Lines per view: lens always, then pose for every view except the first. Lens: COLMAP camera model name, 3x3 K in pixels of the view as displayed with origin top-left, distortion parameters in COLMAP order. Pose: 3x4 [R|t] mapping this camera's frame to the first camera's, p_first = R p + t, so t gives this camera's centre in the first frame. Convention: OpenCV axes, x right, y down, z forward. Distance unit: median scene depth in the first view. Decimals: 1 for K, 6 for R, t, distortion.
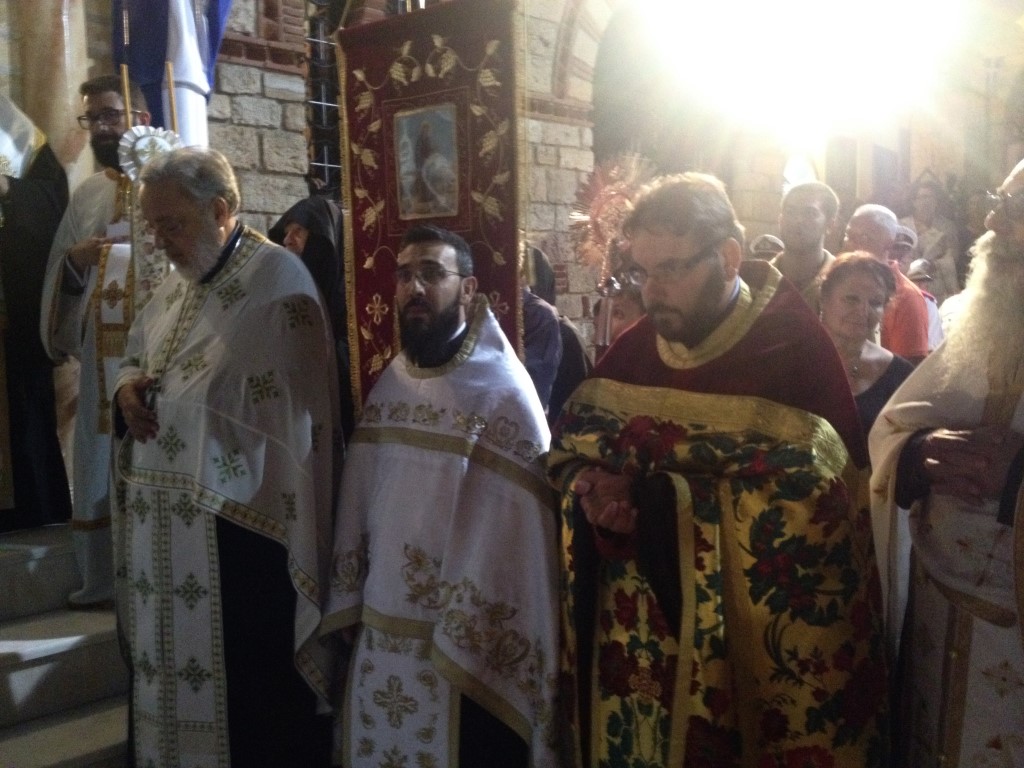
lens RADIAL K [[931.9, 0, 515.9], [0, 931.9, 392.9], [0, 0, 1]] dist [-0.018719, 0.000000]
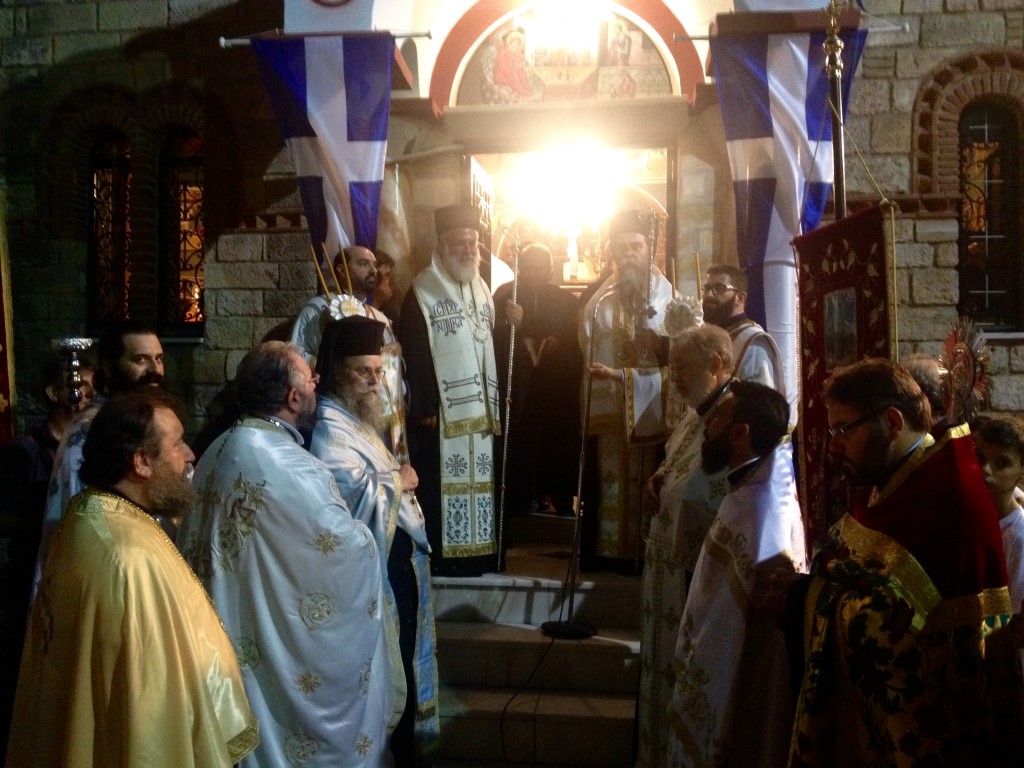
lens RADIAL K [[931.9, 0, 518.9], [0, 931.9, 388.2], [0, 0, 1]] dist [-0.018719, 0.000000]
pose [[0.616072, 0.013550, -0.787573, 0.495710], [-0.091463, 0.994319, -0.054439, -0.040348], [0.782361, 0.105572, 0.613812, -0.121320]]
